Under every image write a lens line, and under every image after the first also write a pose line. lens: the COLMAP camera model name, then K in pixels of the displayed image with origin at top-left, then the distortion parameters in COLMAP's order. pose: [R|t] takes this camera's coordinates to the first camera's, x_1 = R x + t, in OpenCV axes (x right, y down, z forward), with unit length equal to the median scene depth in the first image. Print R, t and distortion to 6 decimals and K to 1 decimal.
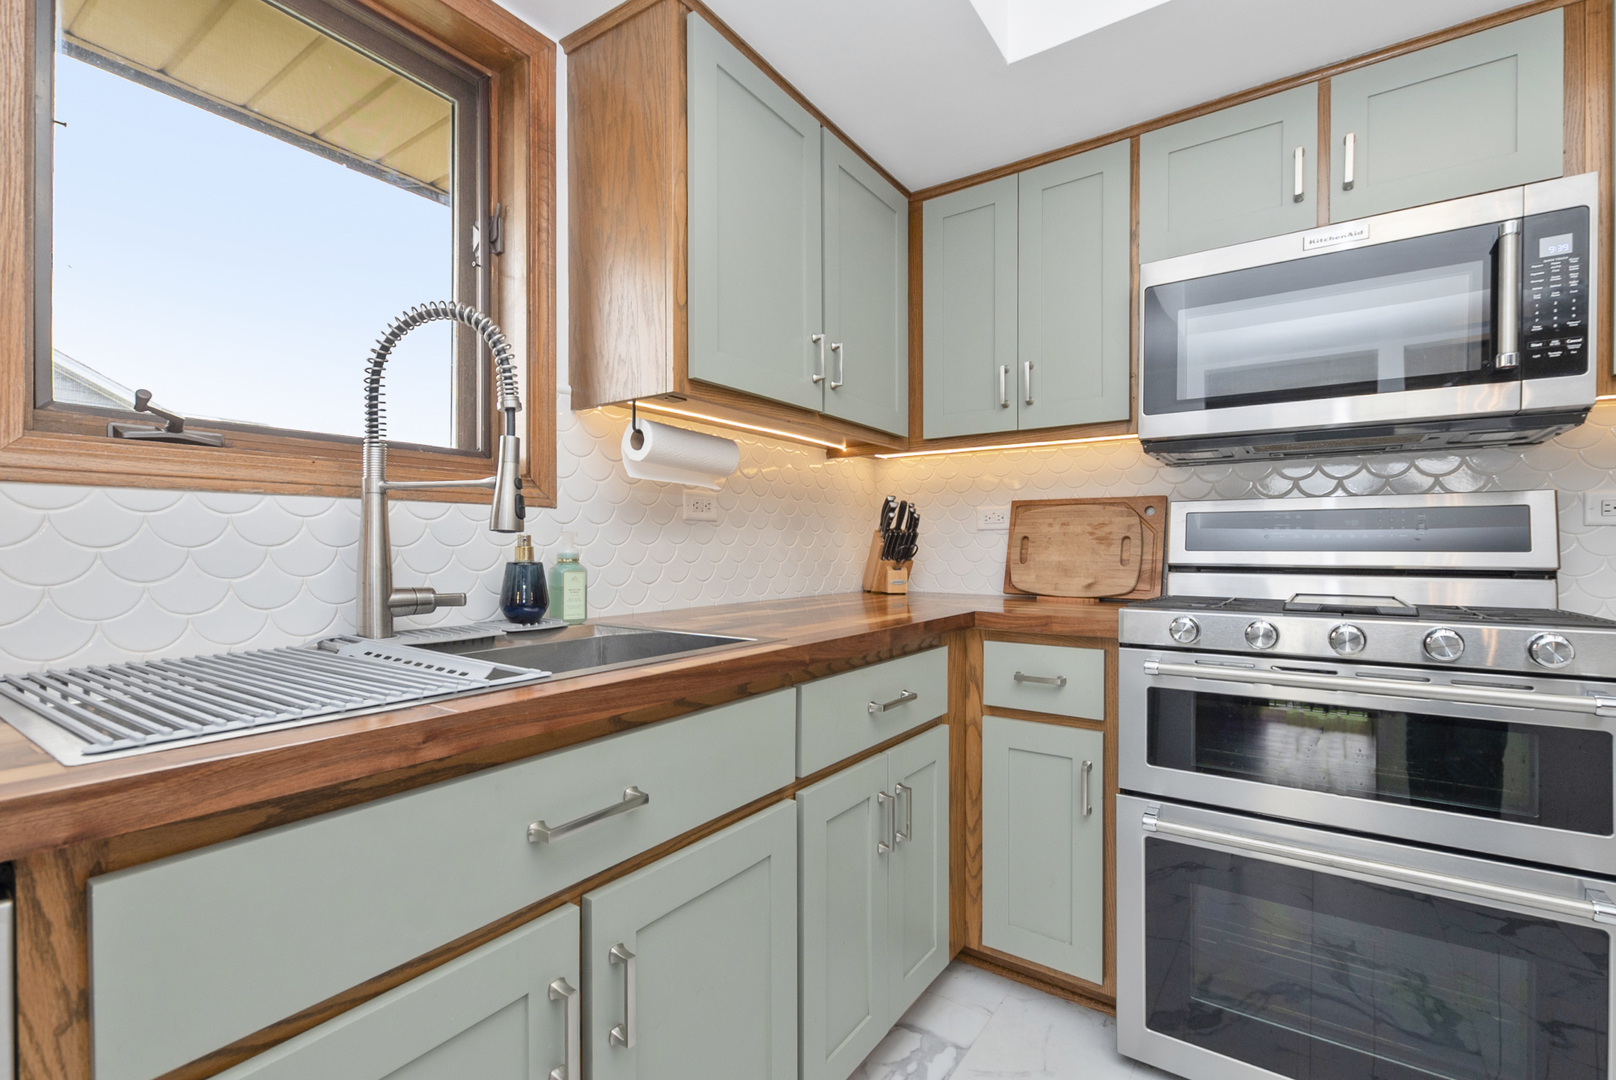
lens RADIAL K [[726.0, 0, 812.3], [0, 726.0, 546.6], [0, 0, 1]] dist [0.005739, -0.002301]
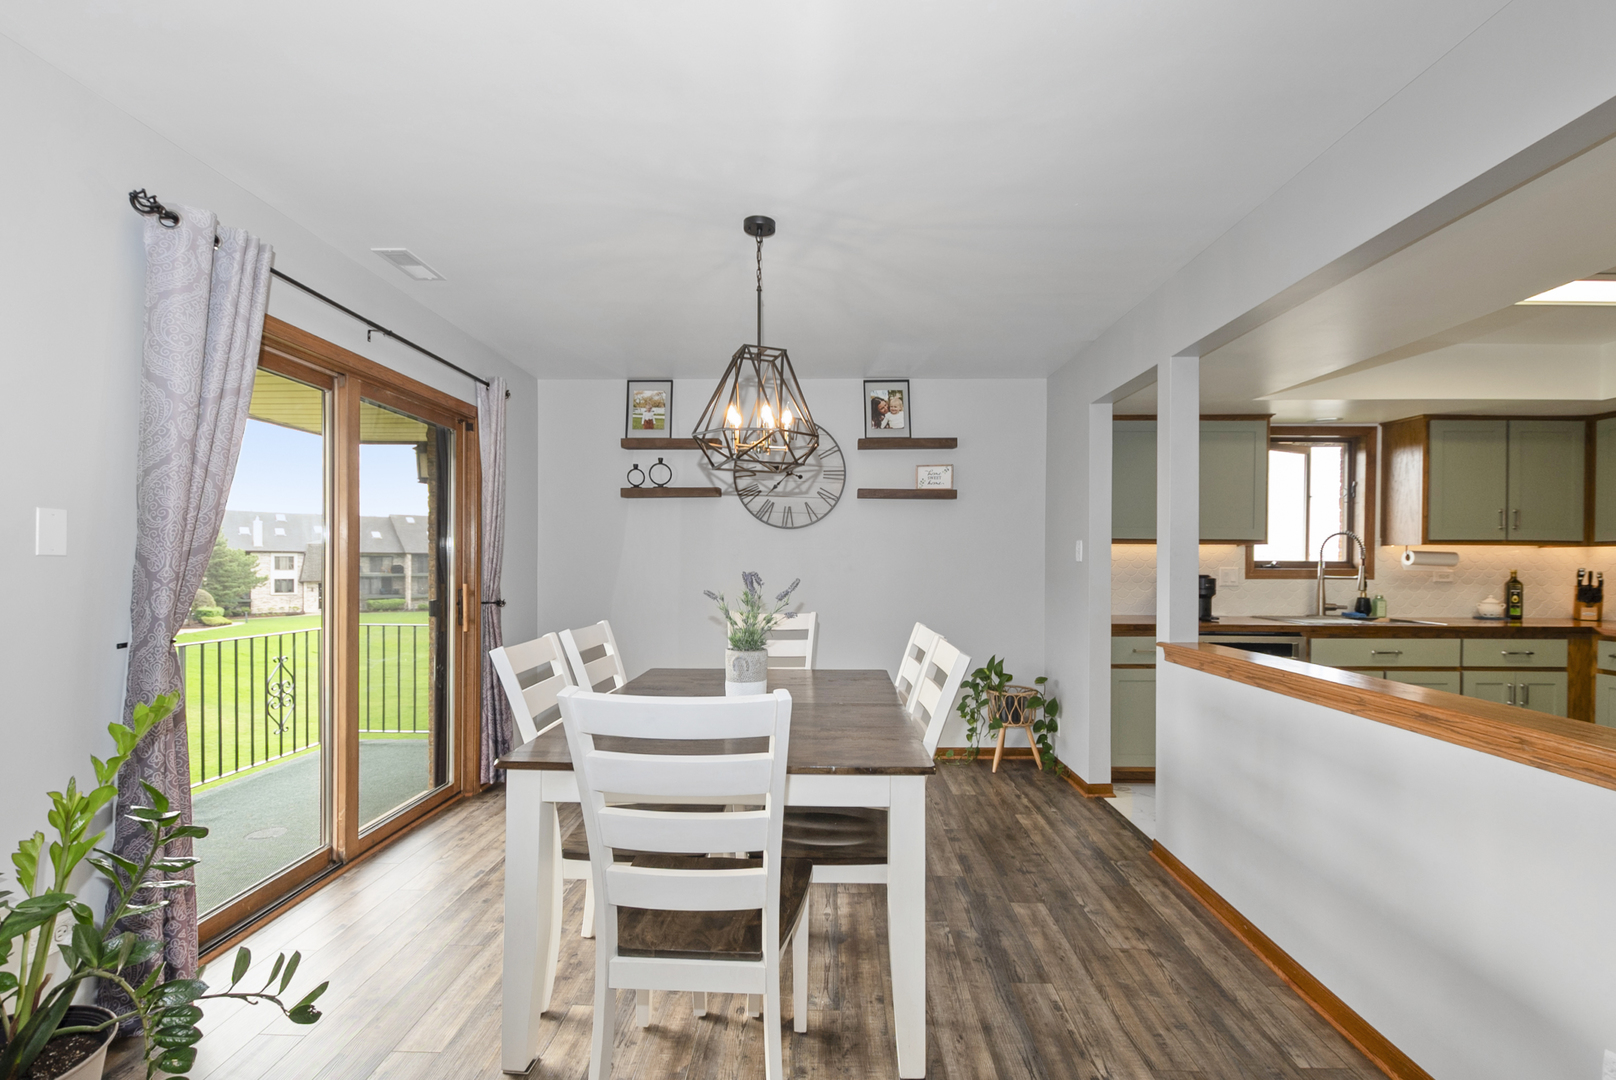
lens RADIAL K [[726.0, 0, 811.1], [0, 726.0, 561.4], [0, 0, 1]] dist [0.005739, -0.002301]
pose [[0.551767, 0.007098, -0.833968, 0.909304], [-0.005812, 0.999972, 0.004665, -0.132709], [0.833978, 0.002273, 0.551793, -2.725256]]
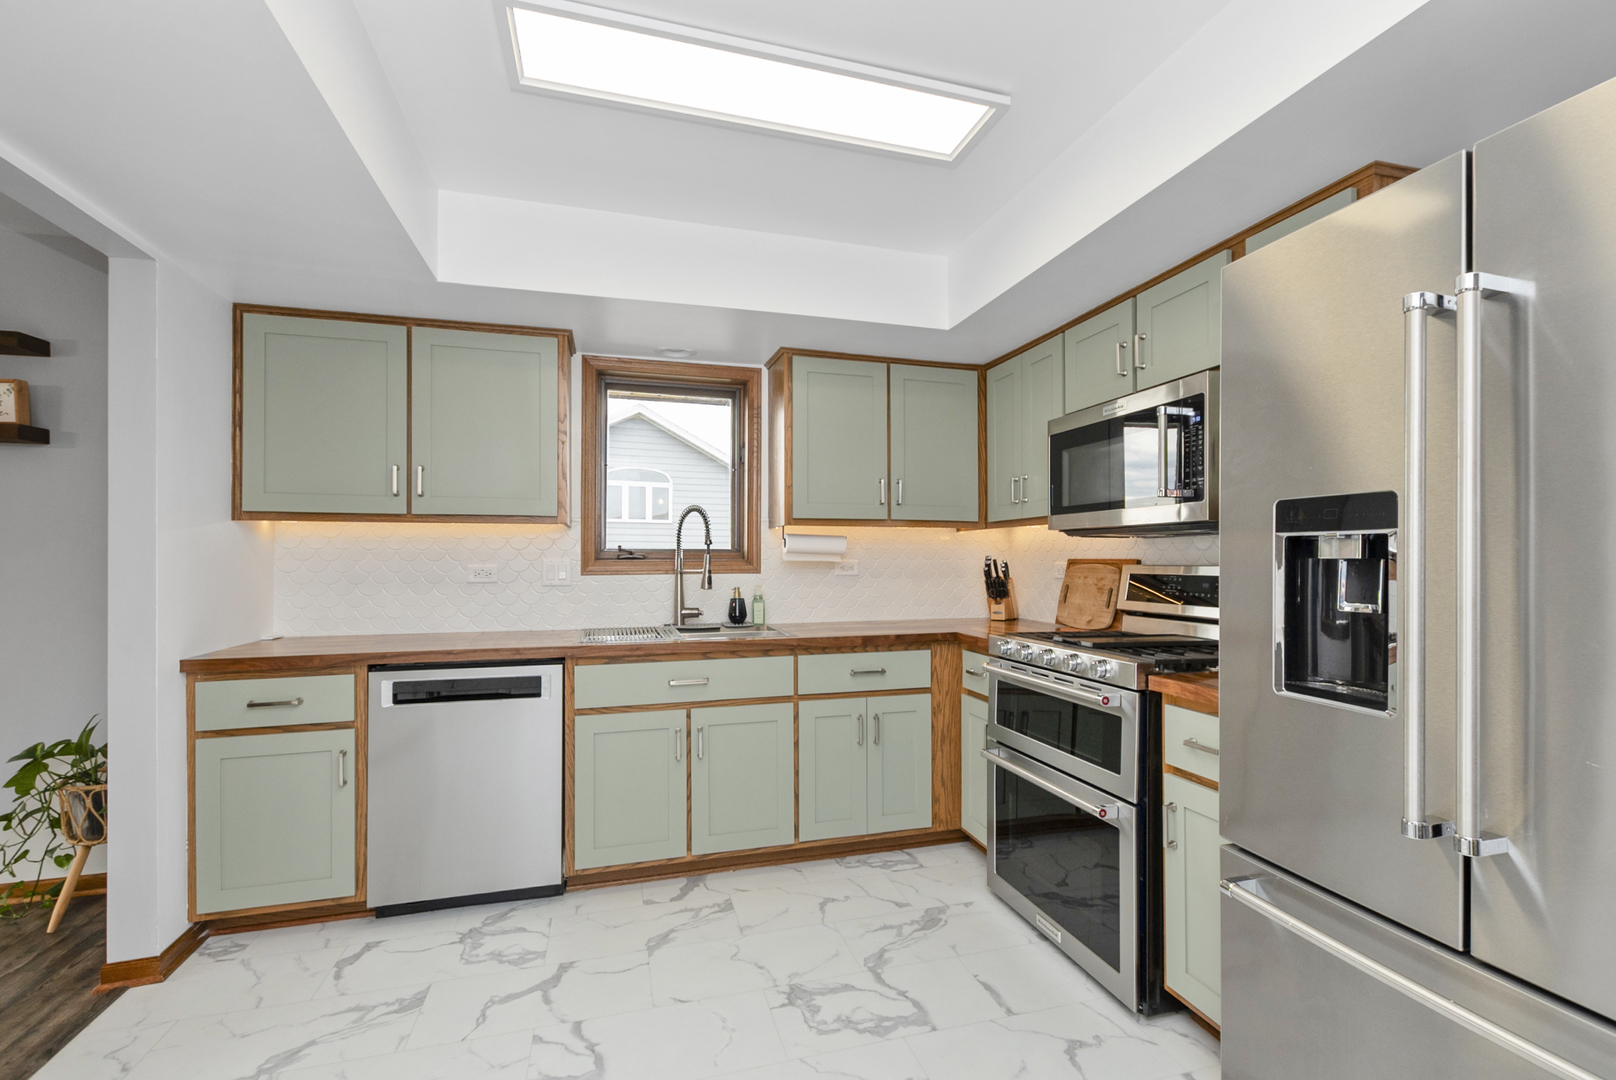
lens RADIAL K [[726.0, 0, 815.2], [0, 726.0, 544.4], [0, 0, 1]] dist [0.005739, -0.002301]
pose [[0.772442, -0.015392, -0.634899, 1.245080], [0.002322, 0.999768, -0.021412, -0.098659], [0.635081, 0.015065, 0.772299, -0.651286]]
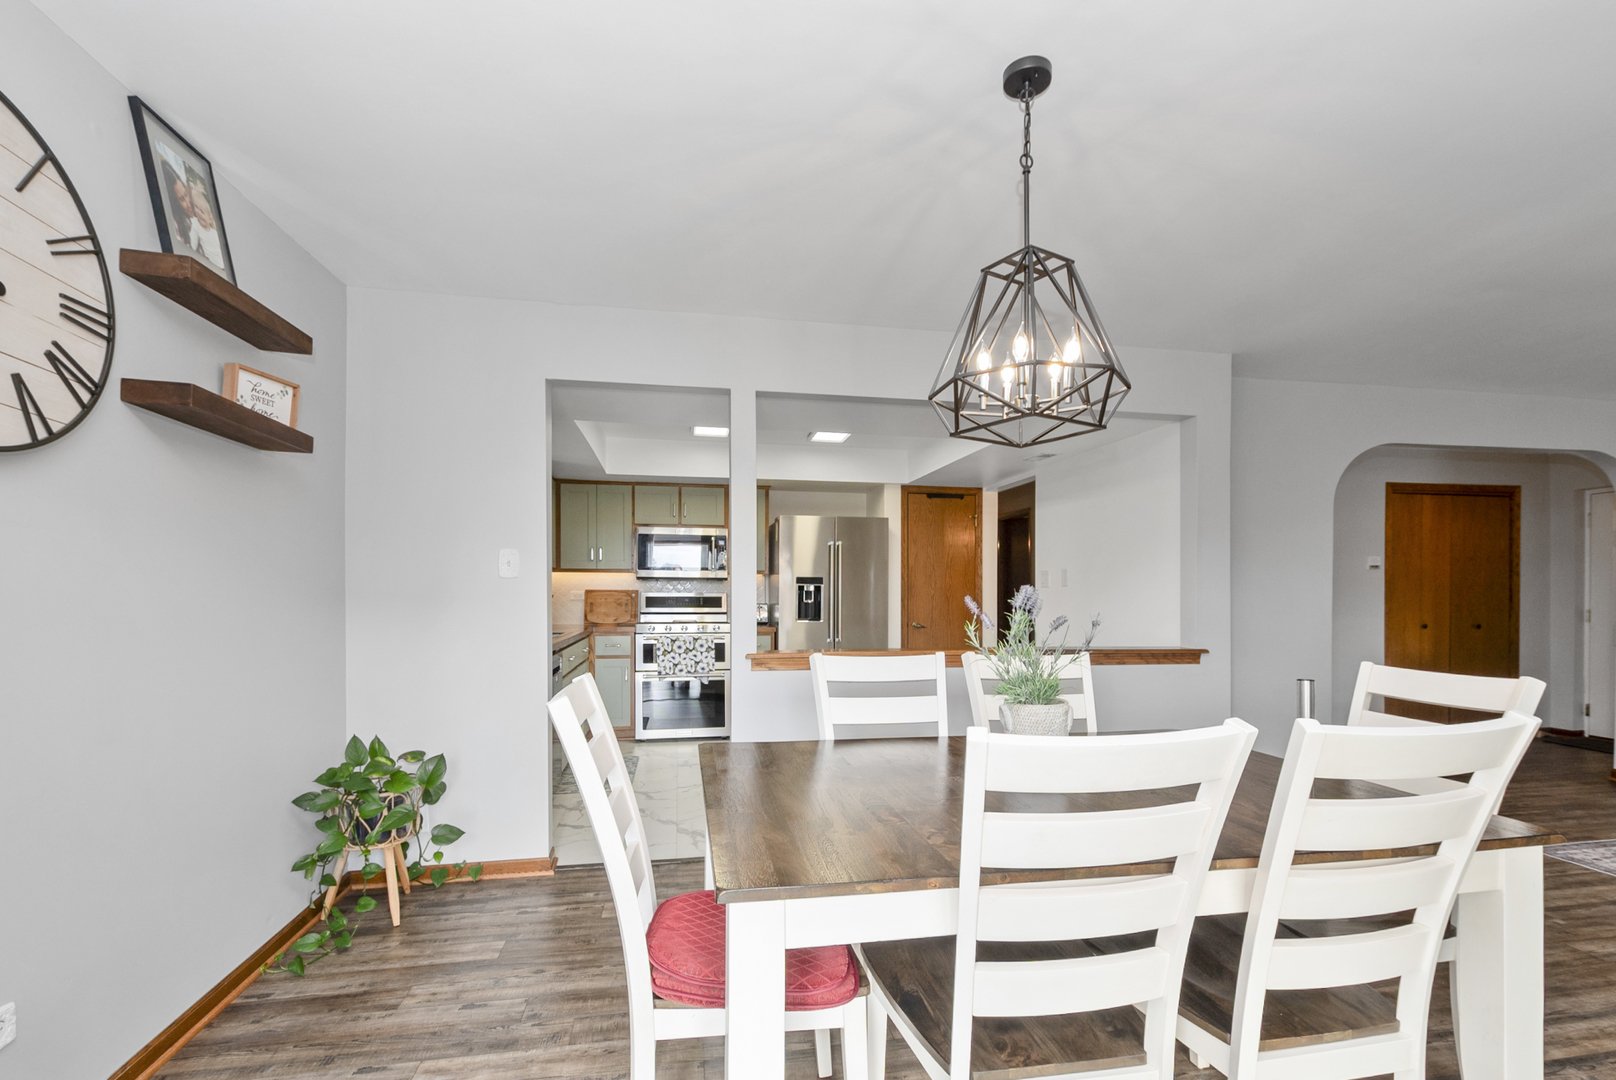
lens RADIAL K [[726.0, 0, 824.0], [0, 726.0, 597.9], [0, 0, 1]] dist [0.005739, -0.002301]
pose [[0.702886, -0.001903, 0.711300, -1.640243], [-0.003770, 0.999972, 0.006402, -0.083555], [-0.711293, -0.007182, 0.702859, -2.467551]]
